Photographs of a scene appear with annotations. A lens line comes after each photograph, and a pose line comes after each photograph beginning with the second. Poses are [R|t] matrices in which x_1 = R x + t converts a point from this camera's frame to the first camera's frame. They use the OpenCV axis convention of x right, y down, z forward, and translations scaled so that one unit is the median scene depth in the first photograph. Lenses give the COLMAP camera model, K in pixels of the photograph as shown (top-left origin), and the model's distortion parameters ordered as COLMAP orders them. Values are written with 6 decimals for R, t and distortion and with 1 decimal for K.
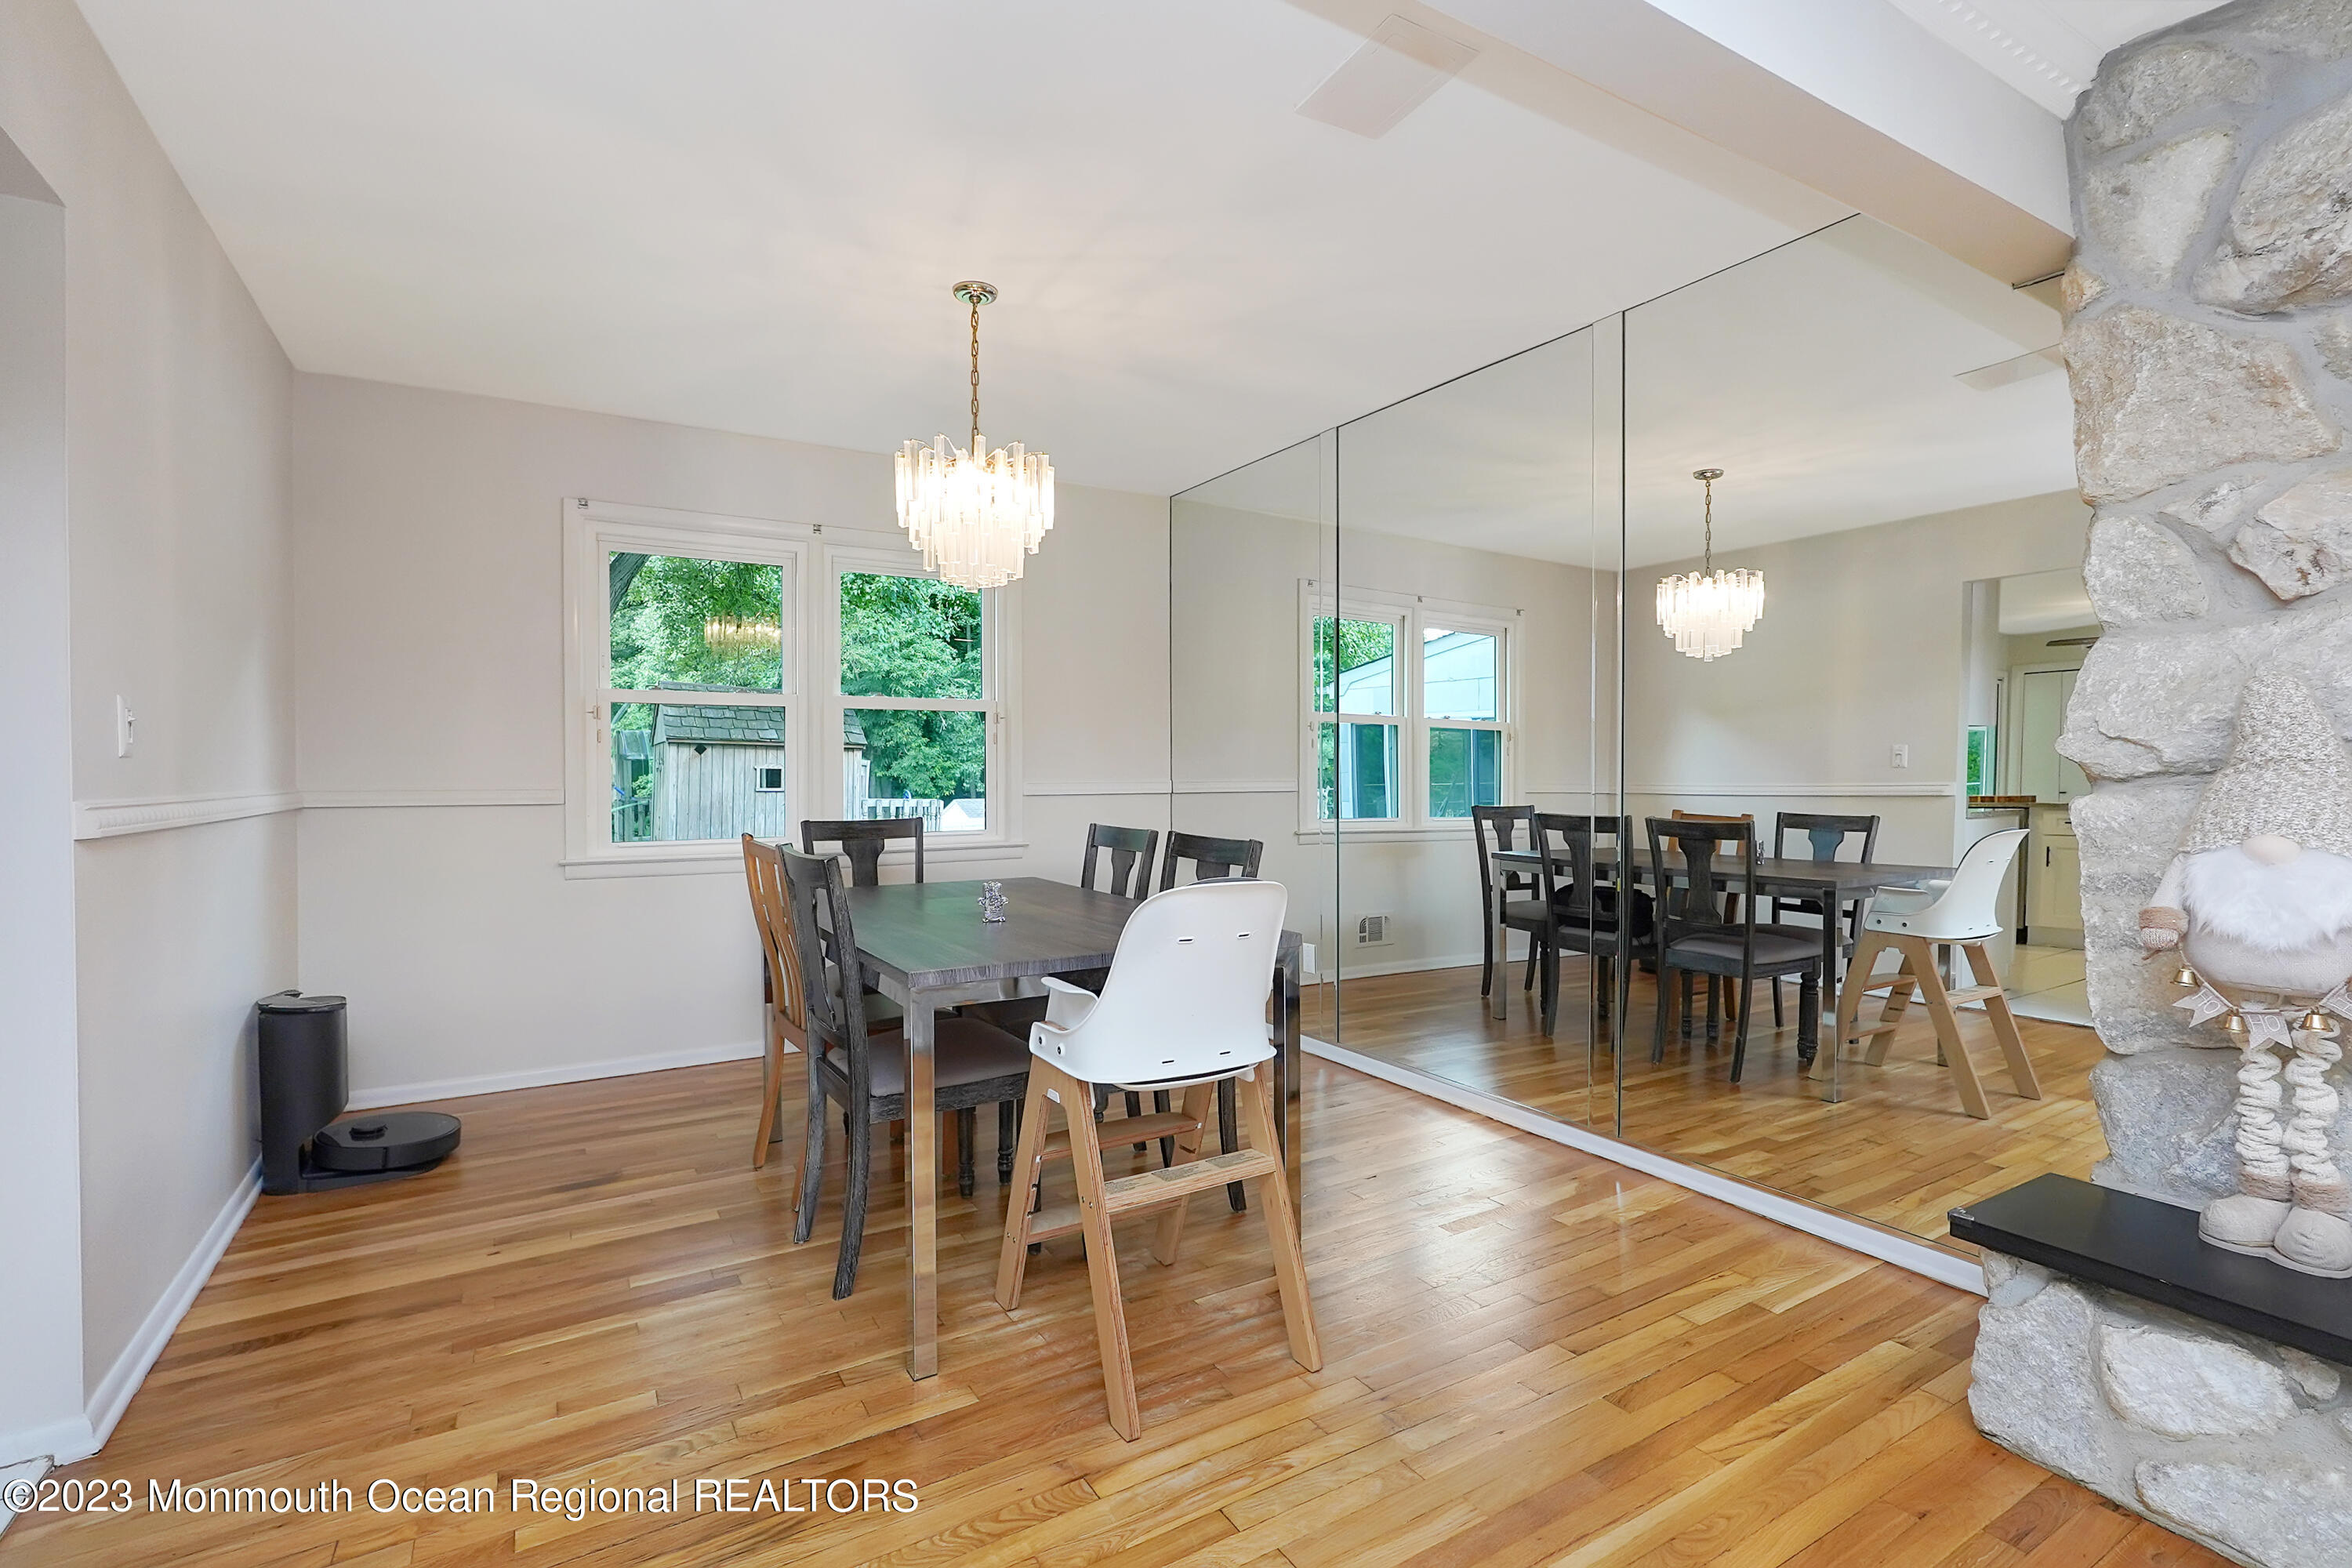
lens RADIAL K [[1079.3, 0, 1172.1], [0, 1079.3, 785.3], [0, 0, 1]] dist [-0.003335, 0.000143]
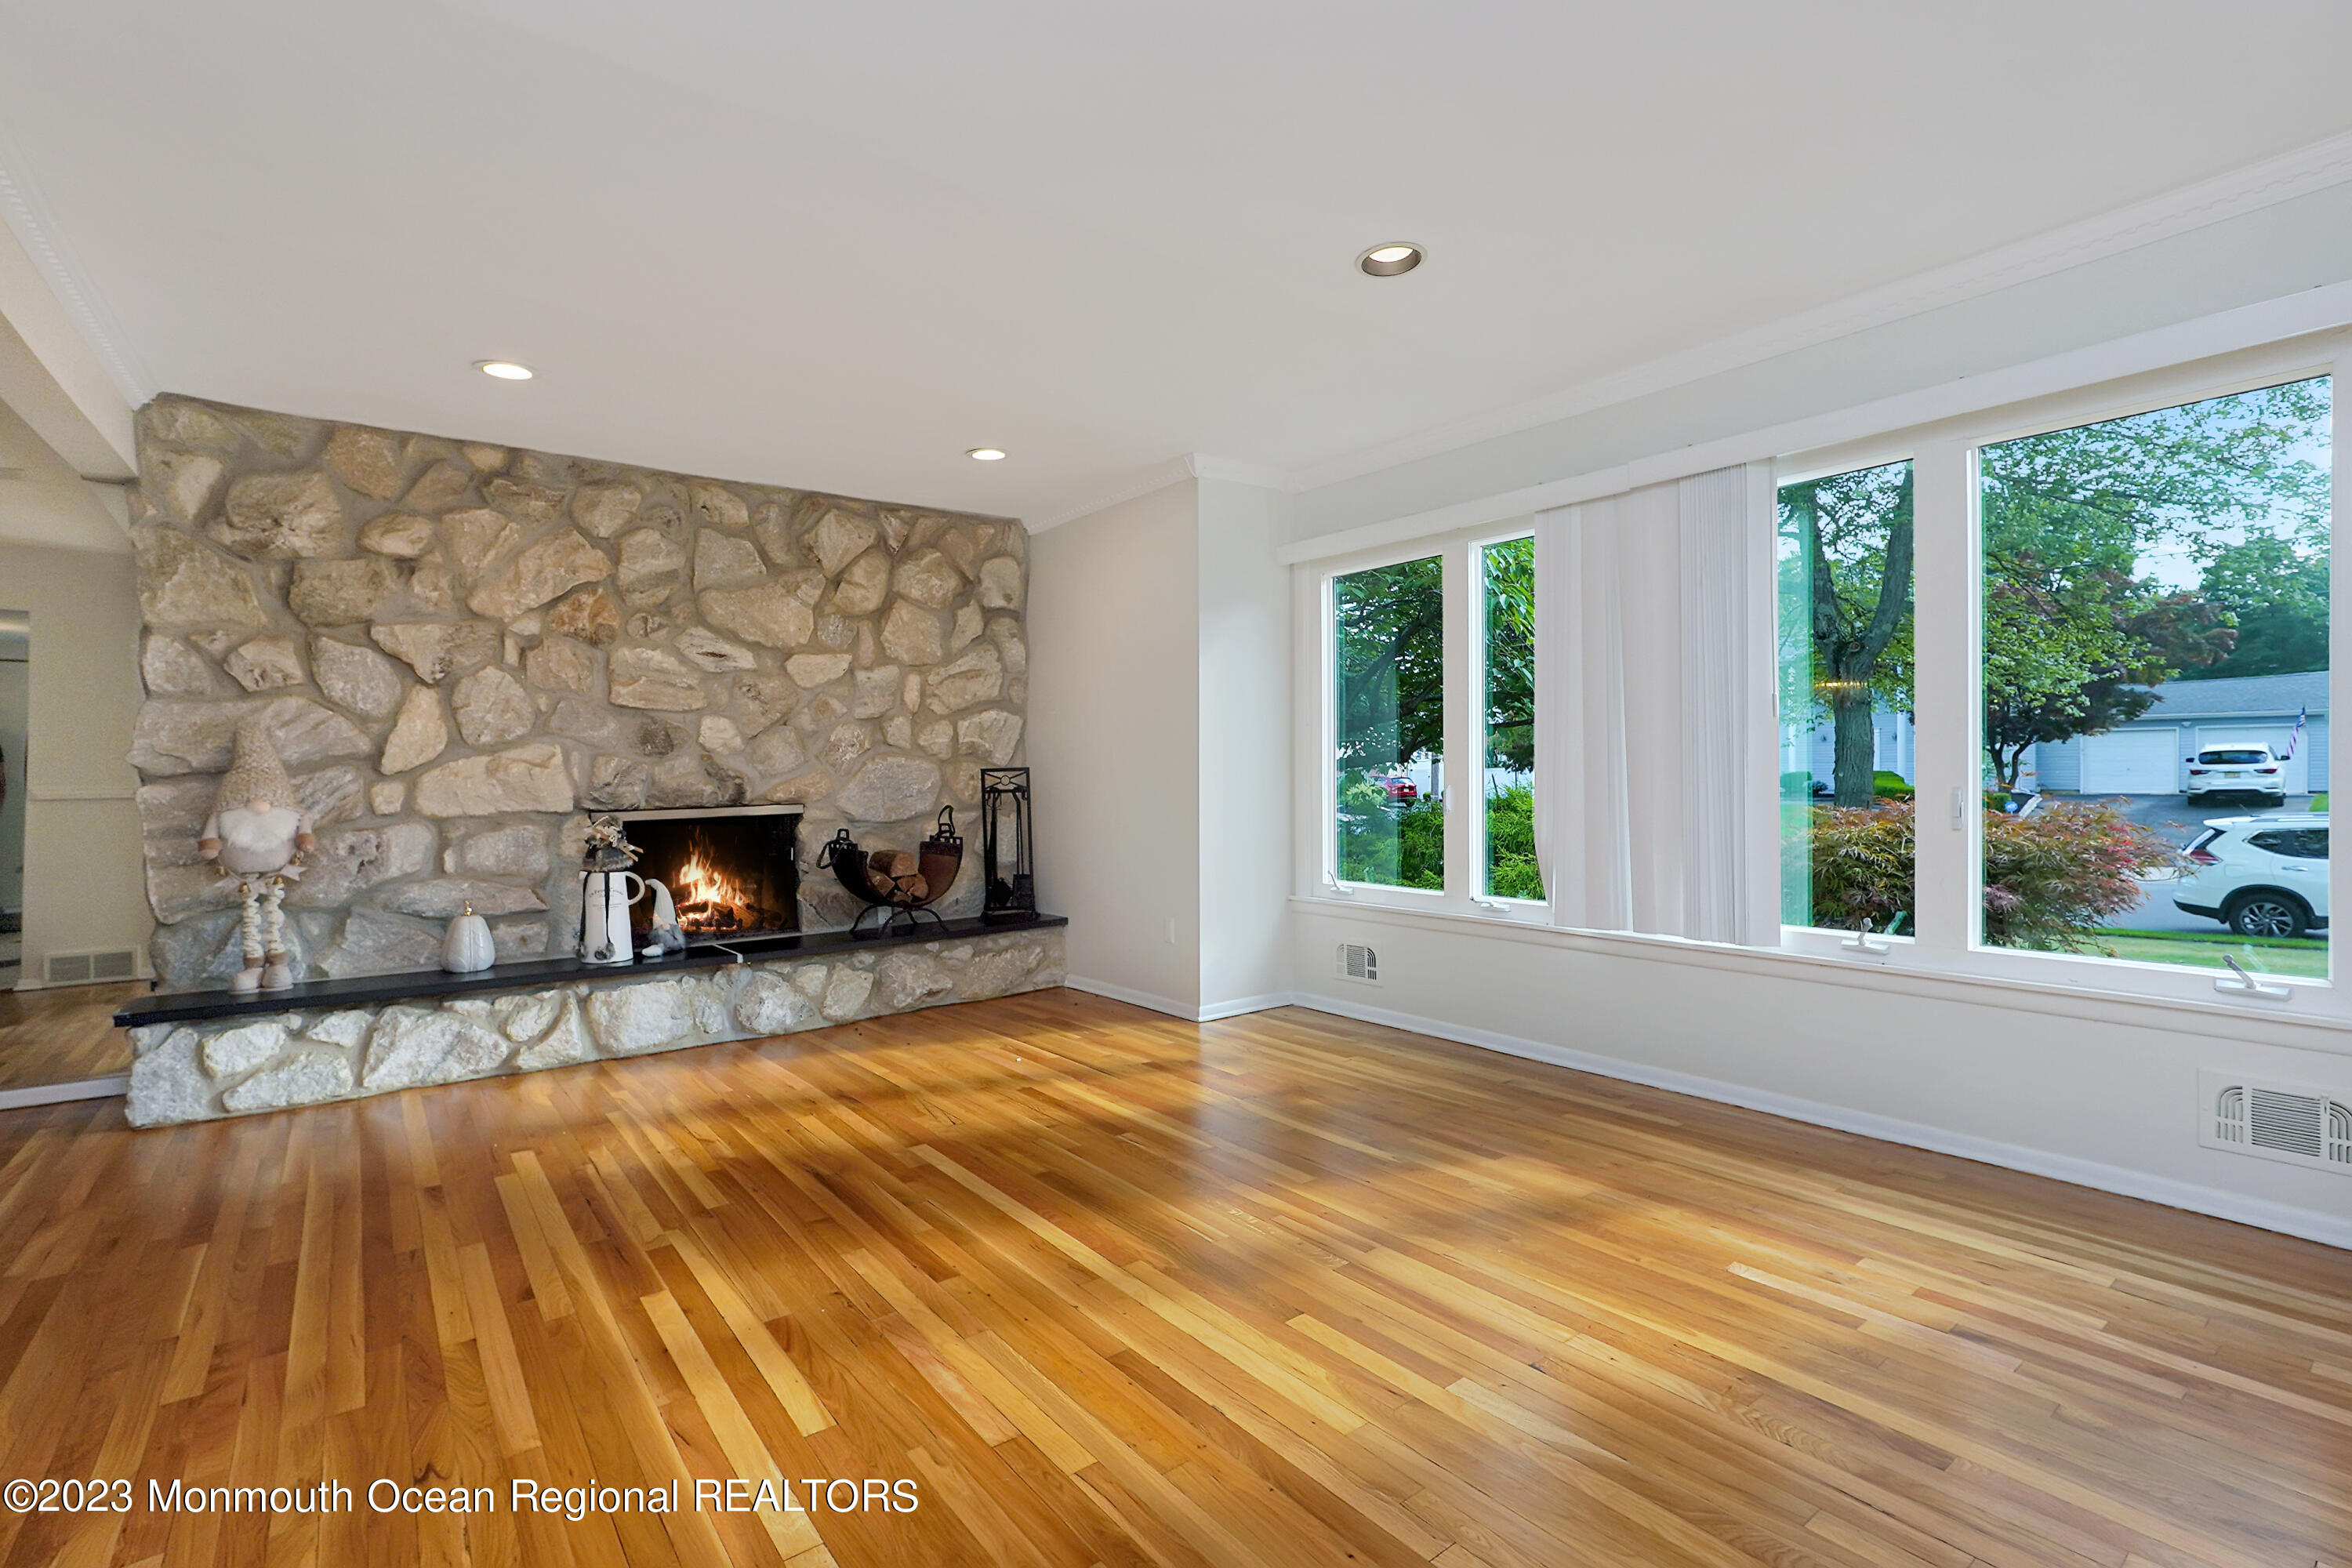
lens RADIAL K [[1079.3, 0, 1185.1], [0, 1079.3, 778.4], [0, 0, 1]] dist [-0.003335, 0.000143]
pose [[-0.110136, 0.003569, 0.993910, -1.251558], [0.016803, 0.999857, -0.001728, 0.031975], [-0.993775, 0.016510, -0.110180, -0.587247]]
